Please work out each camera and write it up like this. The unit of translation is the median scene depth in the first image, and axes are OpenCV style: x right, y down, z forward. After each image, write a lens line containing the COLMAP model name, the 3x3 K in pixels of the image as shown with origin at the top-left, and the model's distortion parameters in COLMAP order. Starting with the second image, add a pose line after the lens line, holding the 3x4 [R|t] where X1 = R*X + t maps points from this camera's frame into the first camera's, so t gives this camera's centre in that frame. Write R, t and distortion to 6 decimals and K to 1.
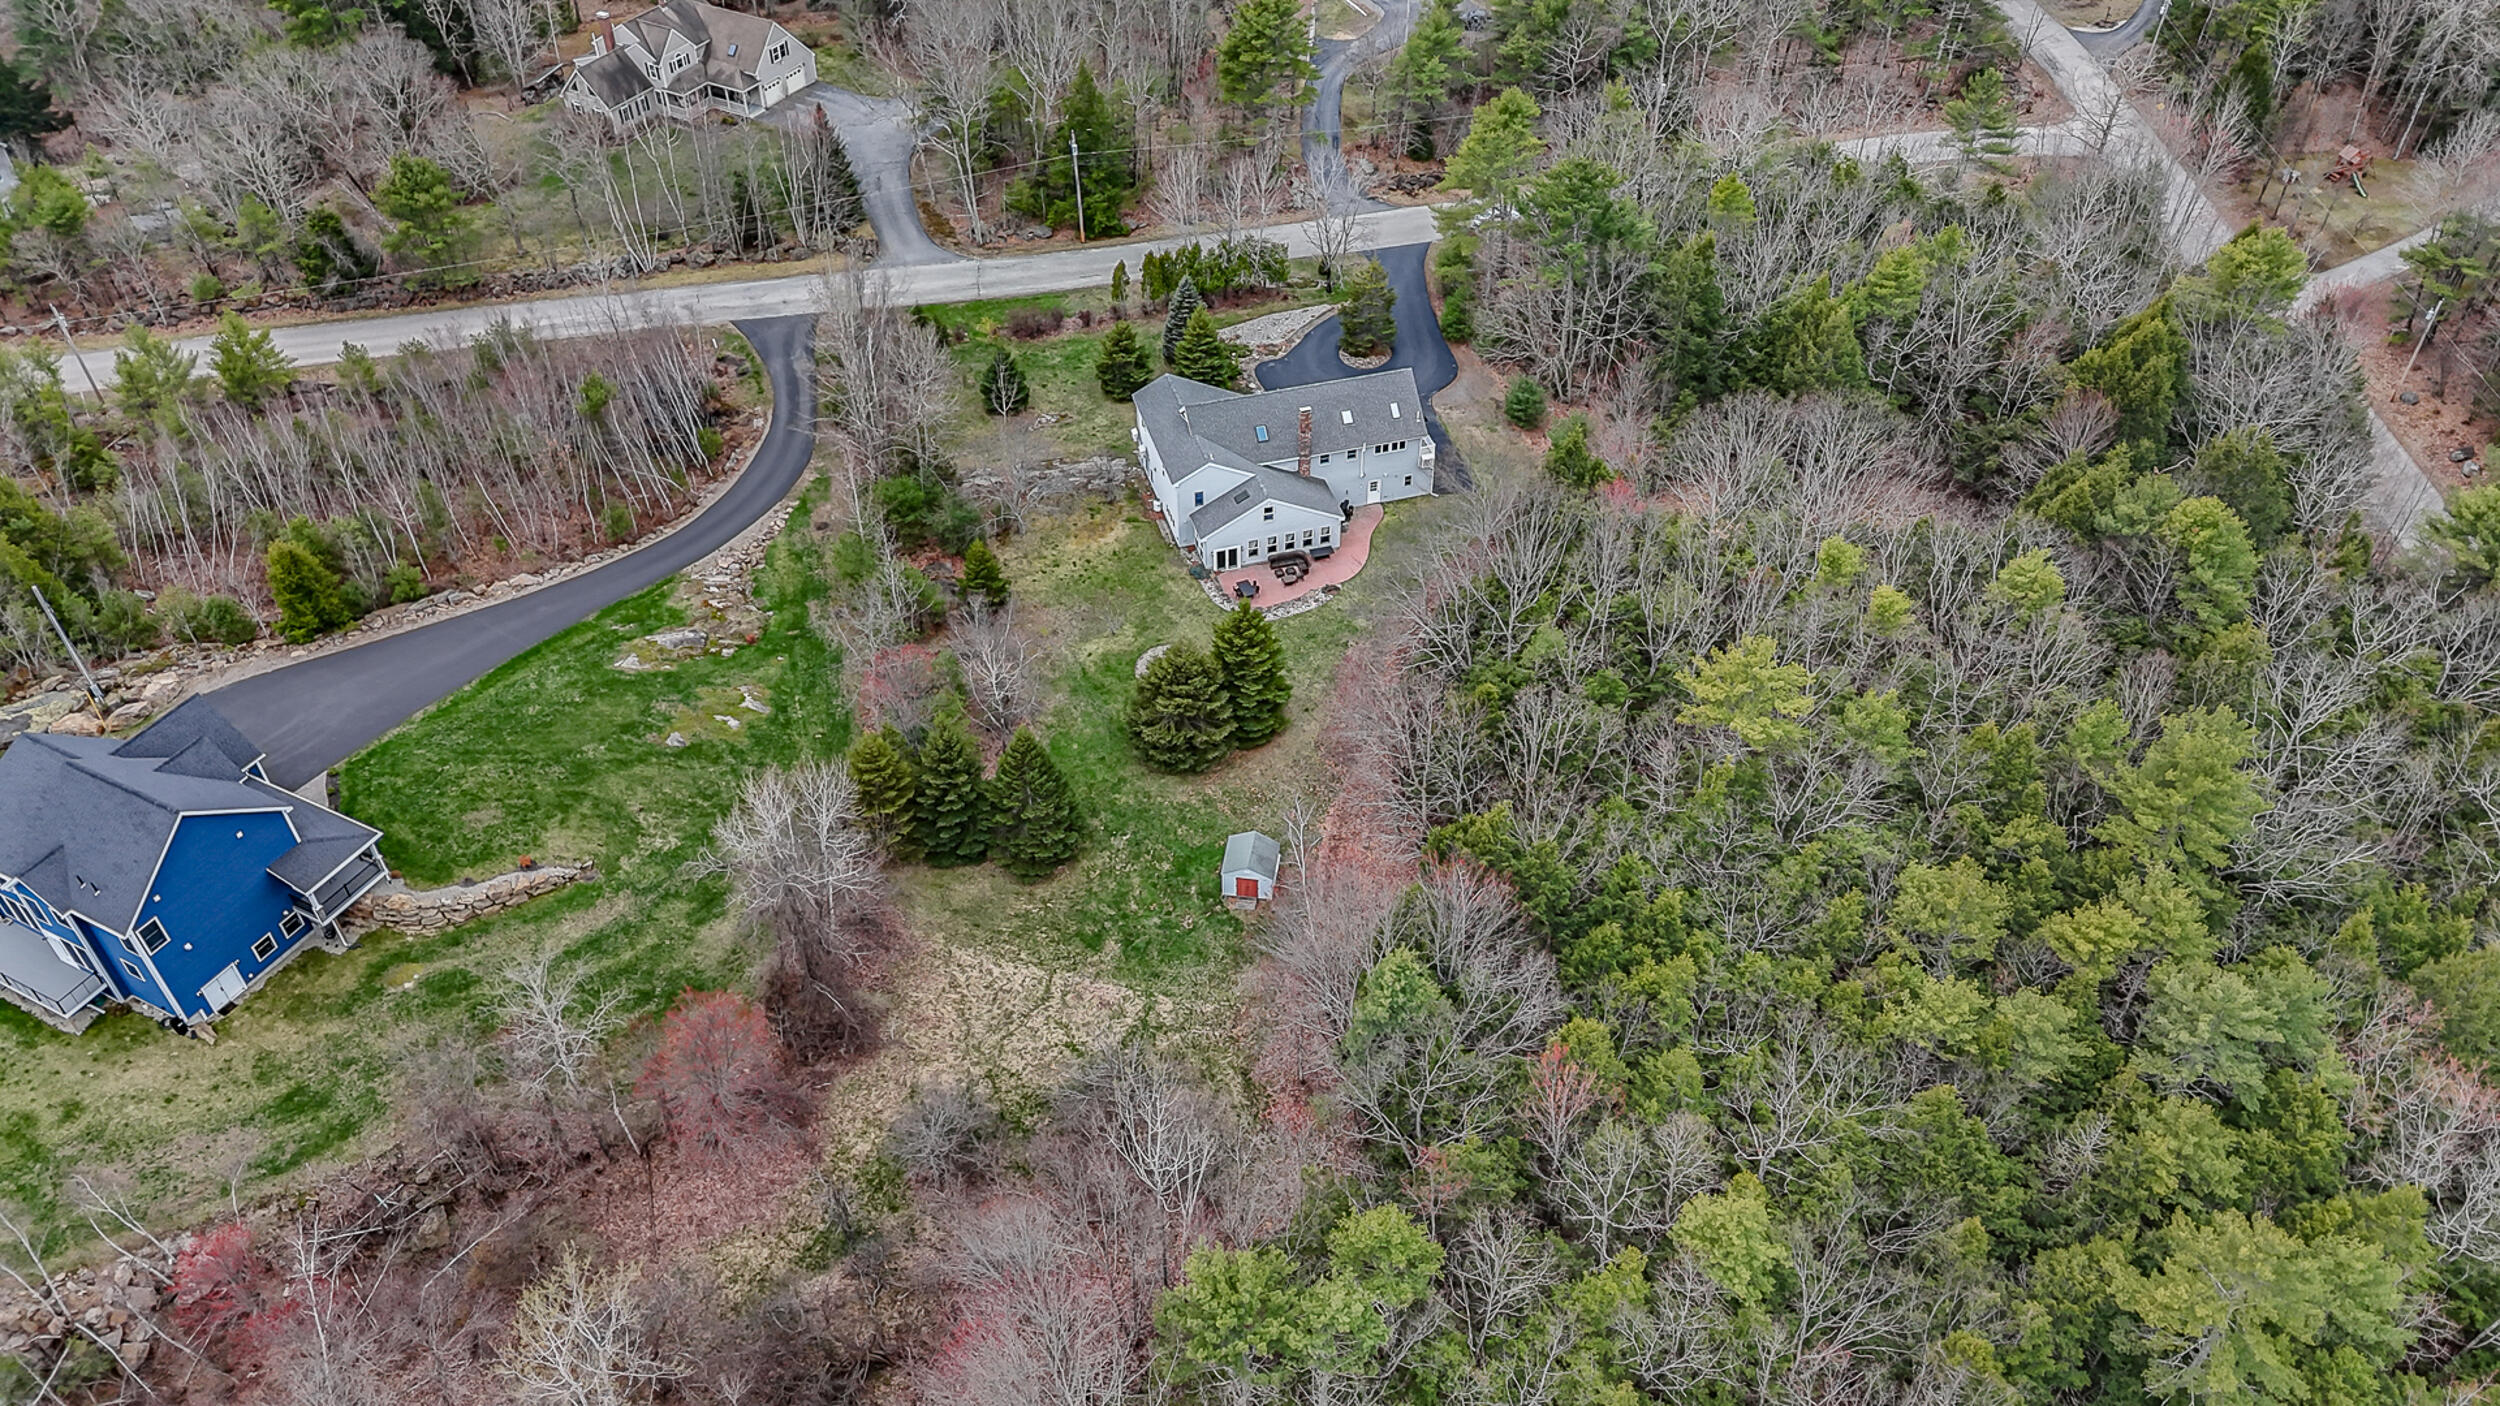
lens RADIAL K [[1853.4, 0, 1250.0], [0, 1853.4, 703.0], [0, 0, 1]] dist [0.075417, -0.077590]
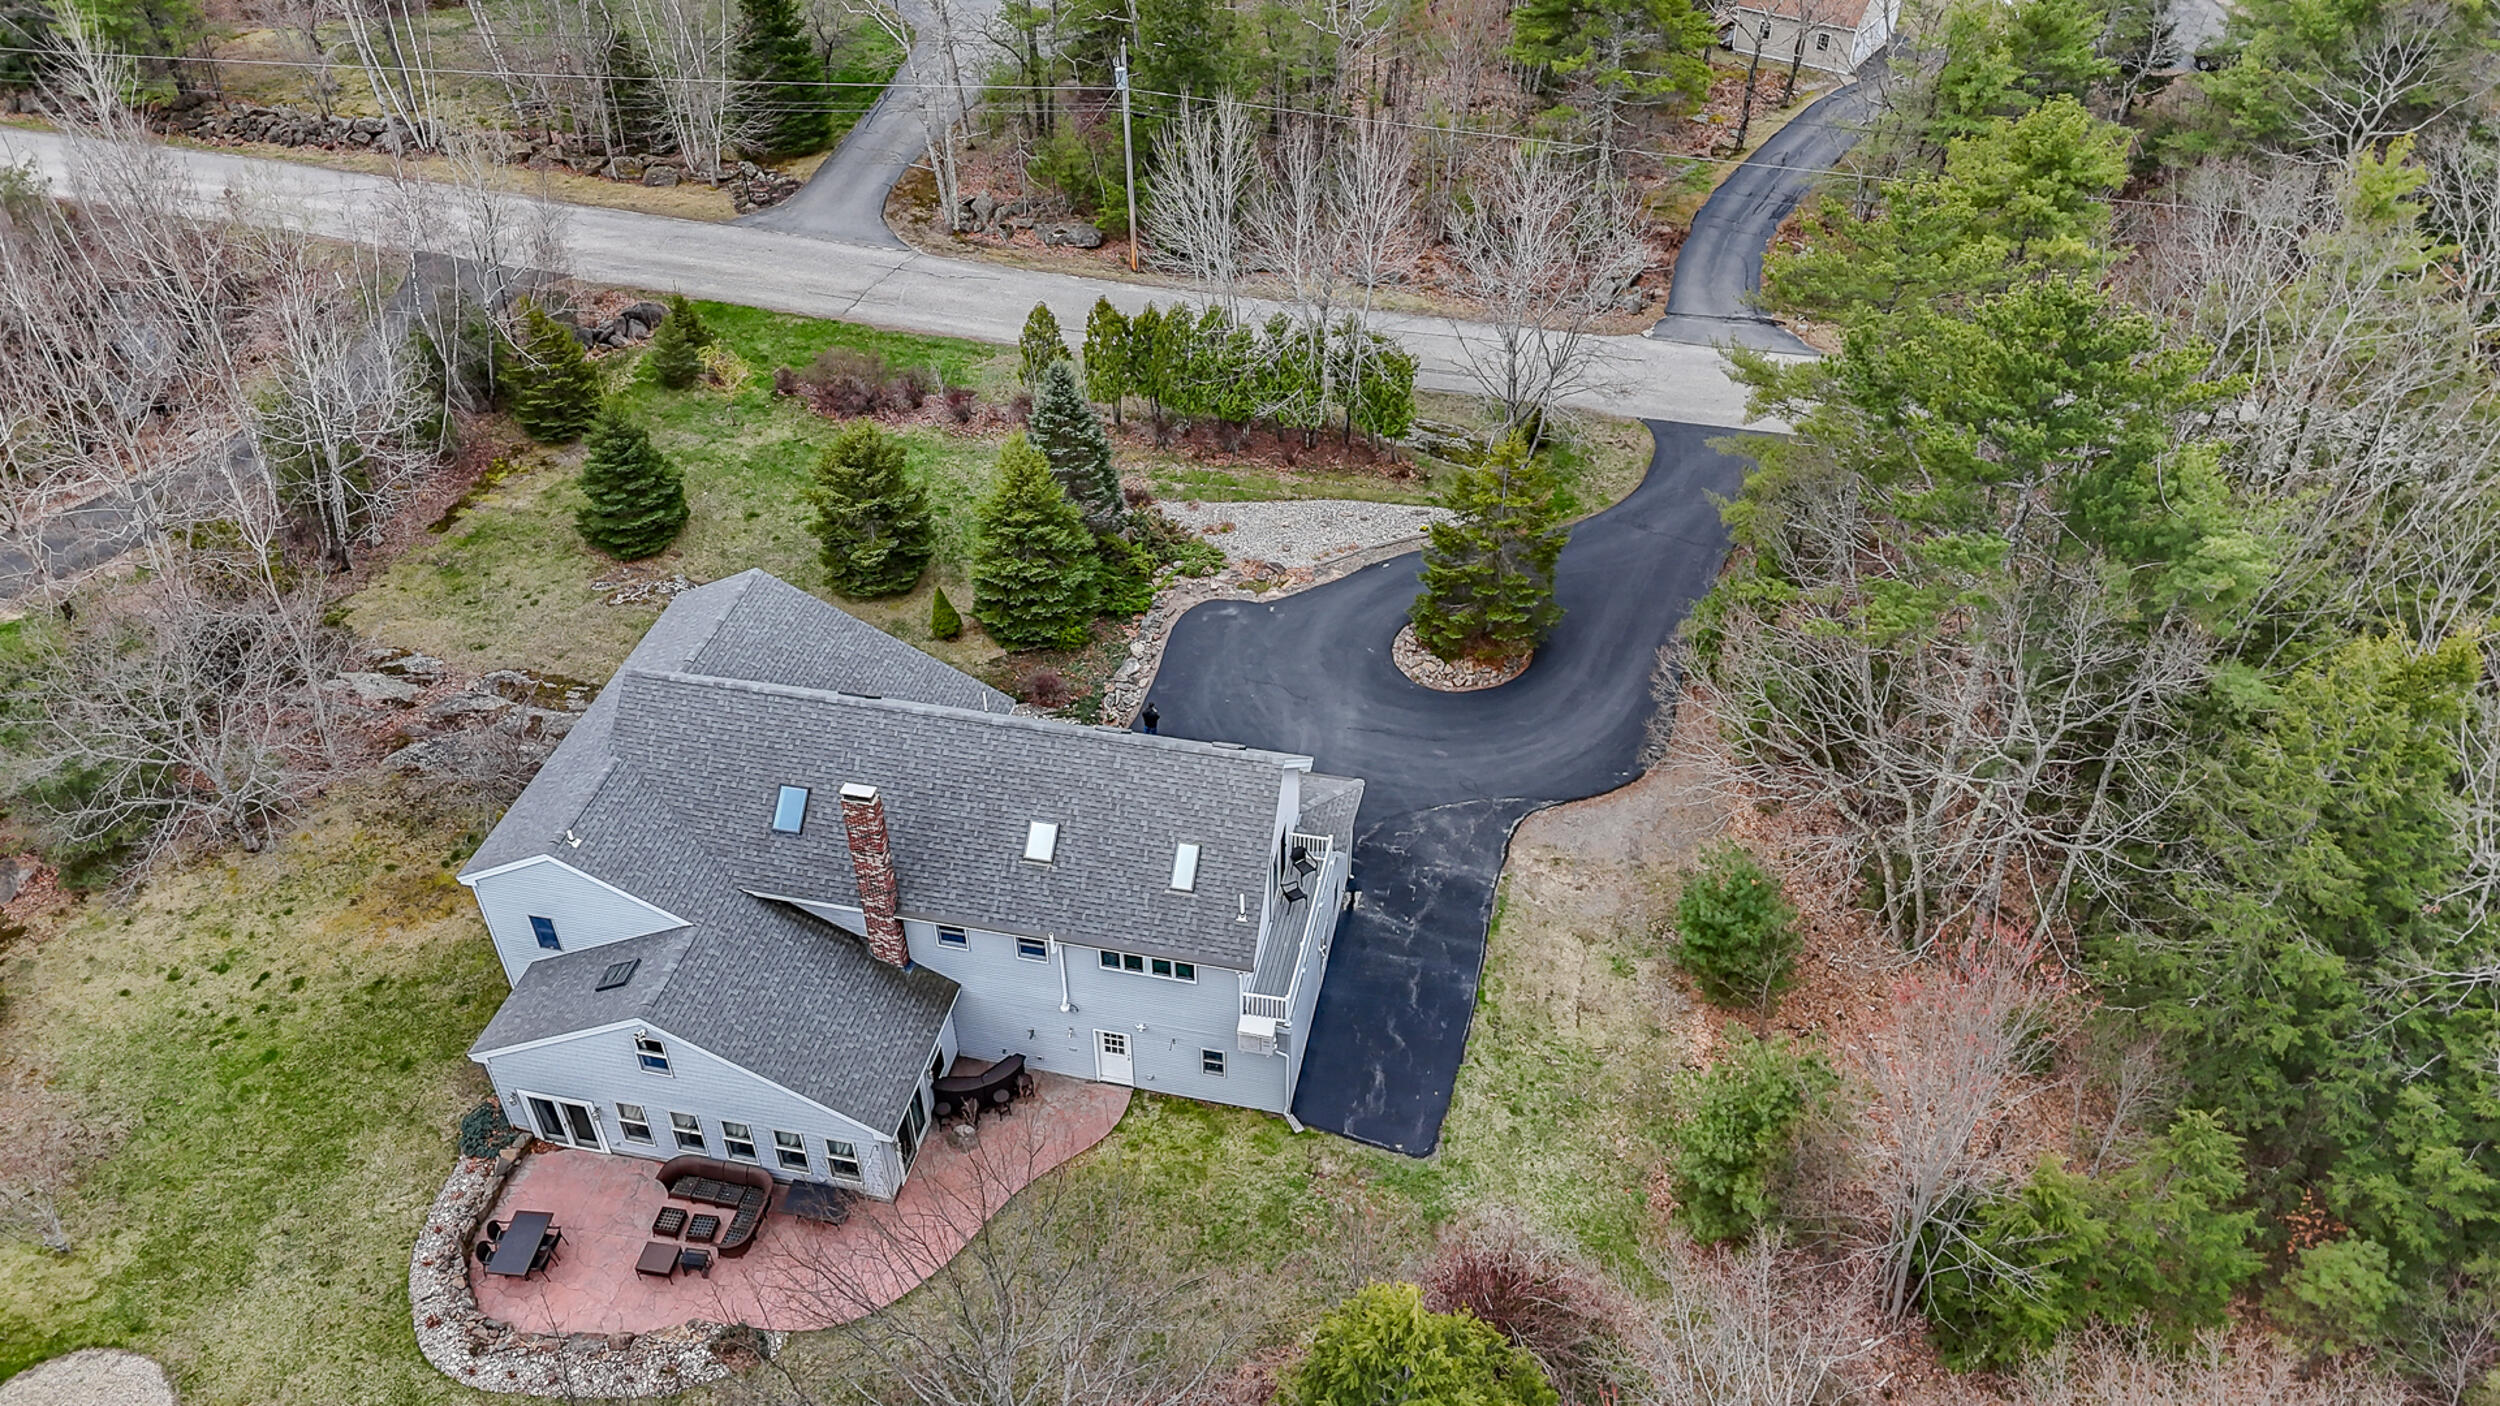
lens RADIAL K [[1853.4, 0, 1250.0], [0, 1853.4, 703.0], [0, 0, 1]] dist [0.075417, -0.077590]
pose [[0.876732, 0.302892, -0.373627, 0.205369], [-0.317219, 0.948044, 0.024192, -0.199077], [0.361543, 0.097311, 0.927263, 0.702725]]
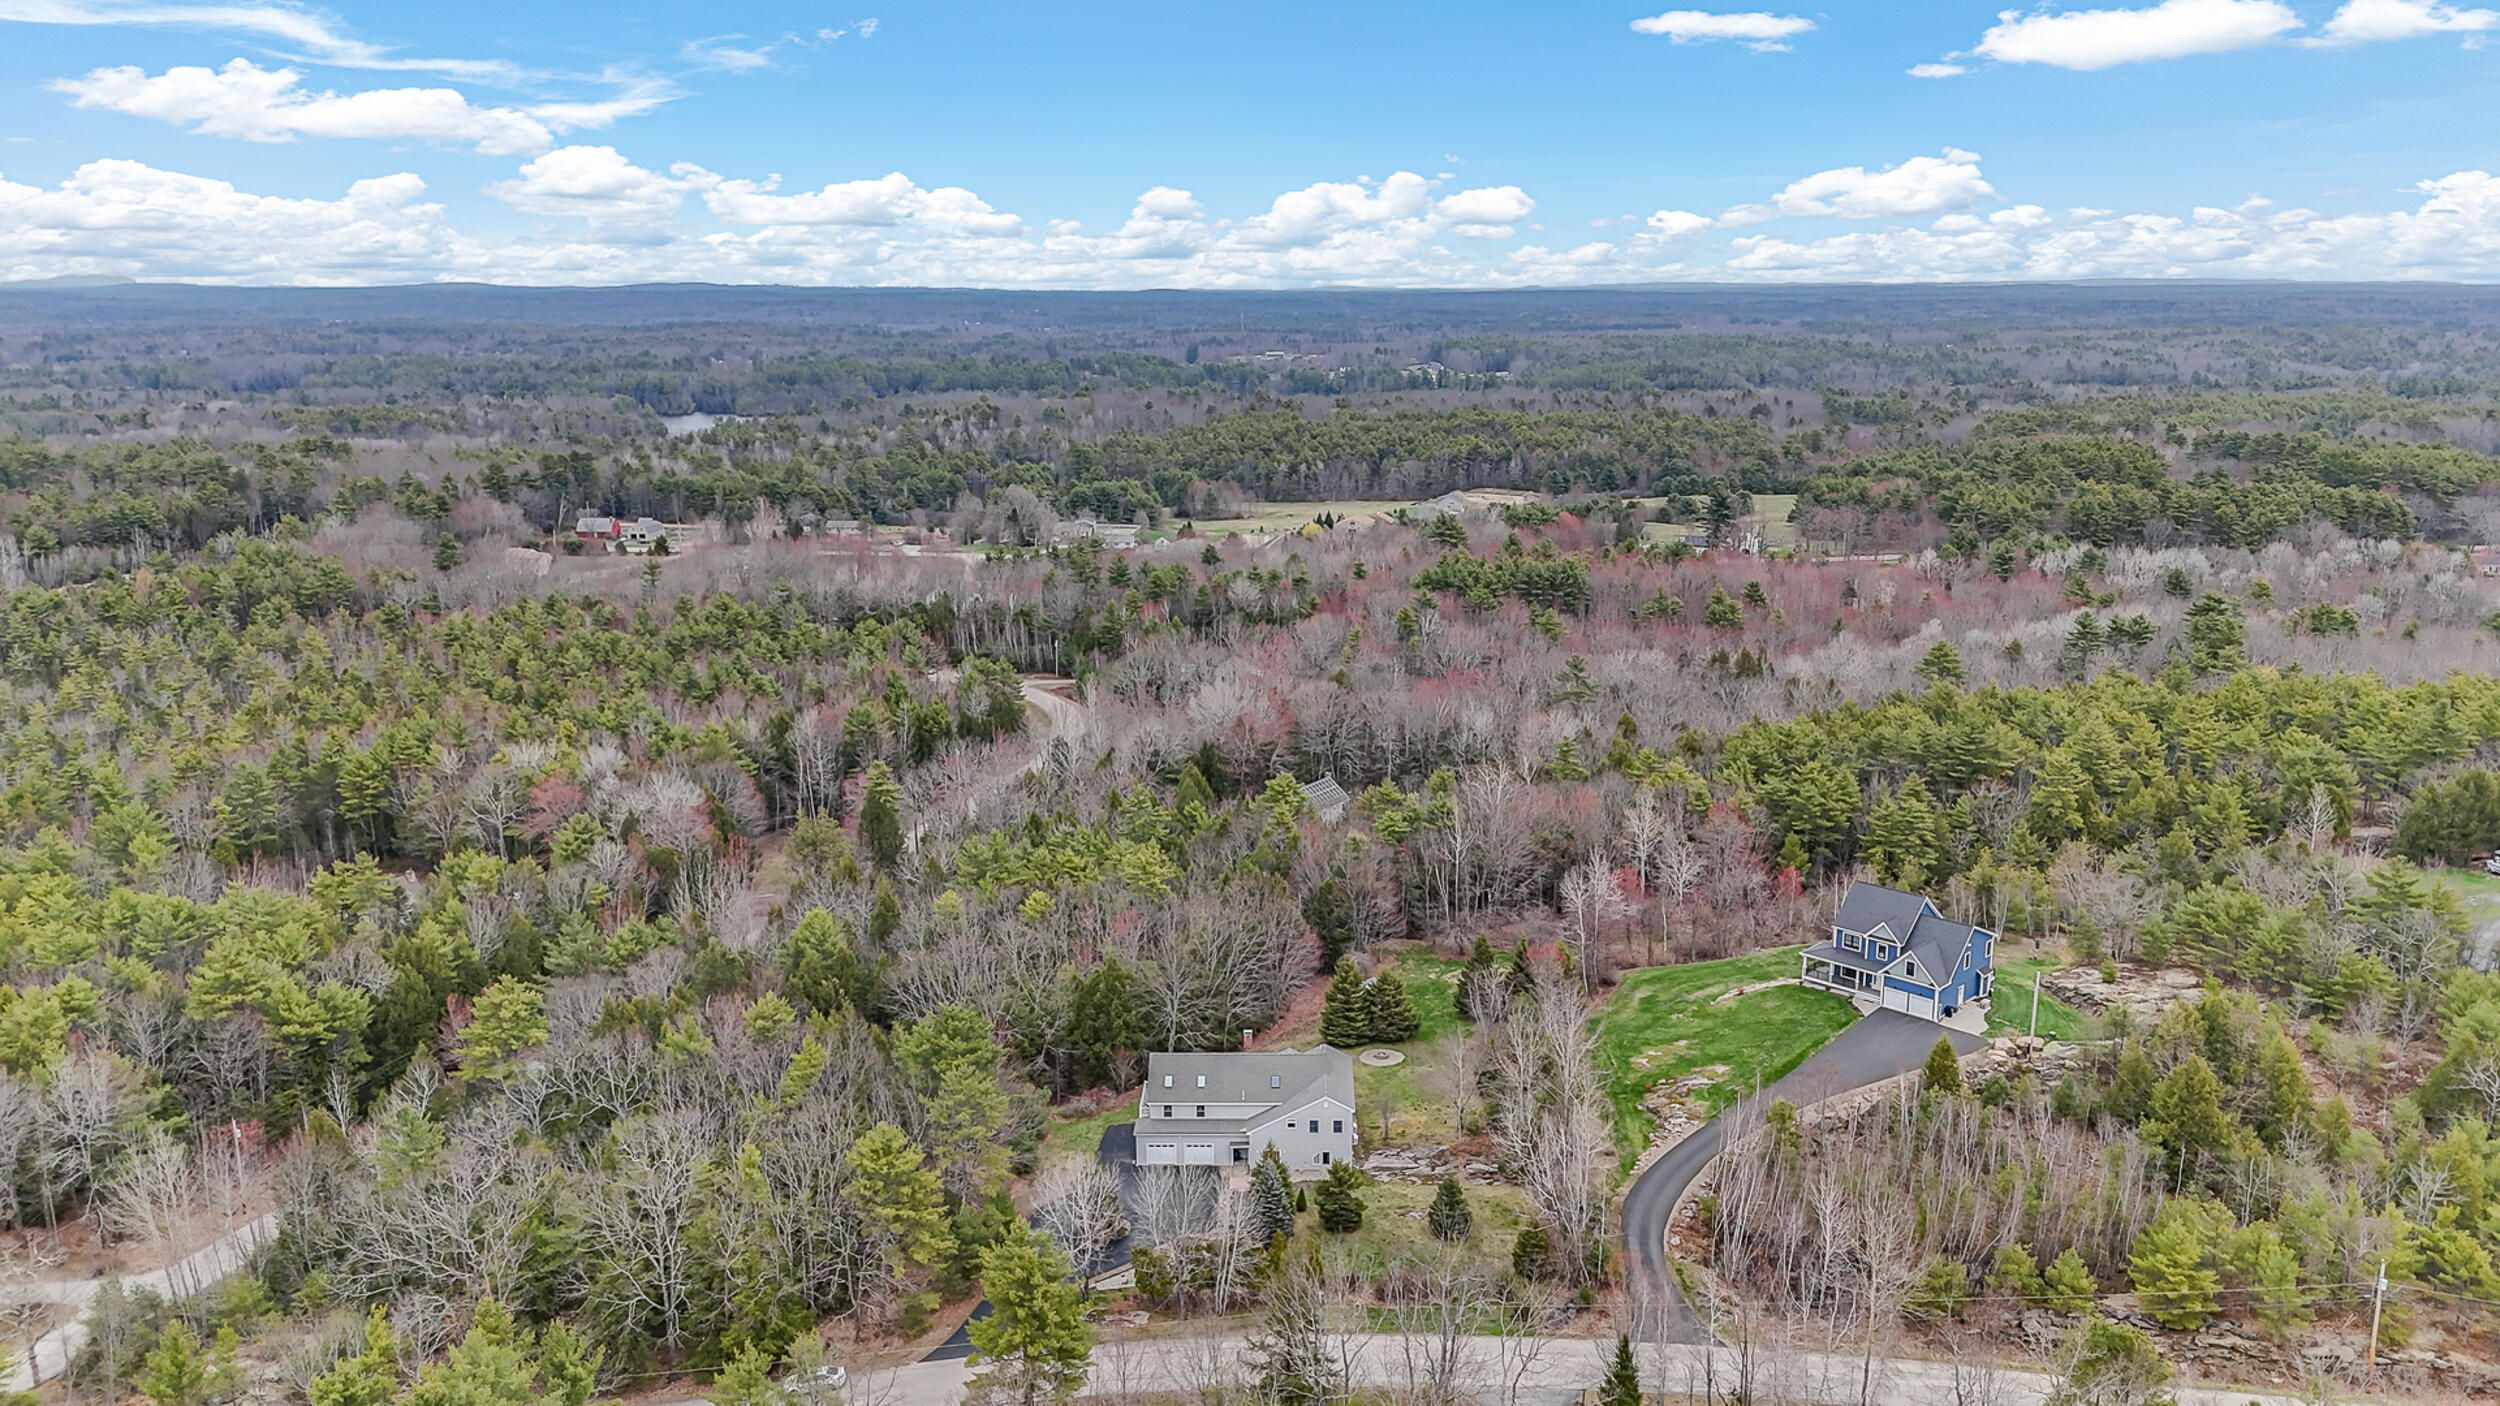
lens RADIAL K [[1853.4, 0, 1250.0], [0, 1853.4, 703.0], [0, 0, 1]] dist [0.075417, -0.077590]
pose [[-0.952048, -0.061542, 0.299696, -0.367047], [0.208419, 0.586660, 0.782555, -1.364802], [-0.223980, 0.807491, -0.545702, 1.530169]]
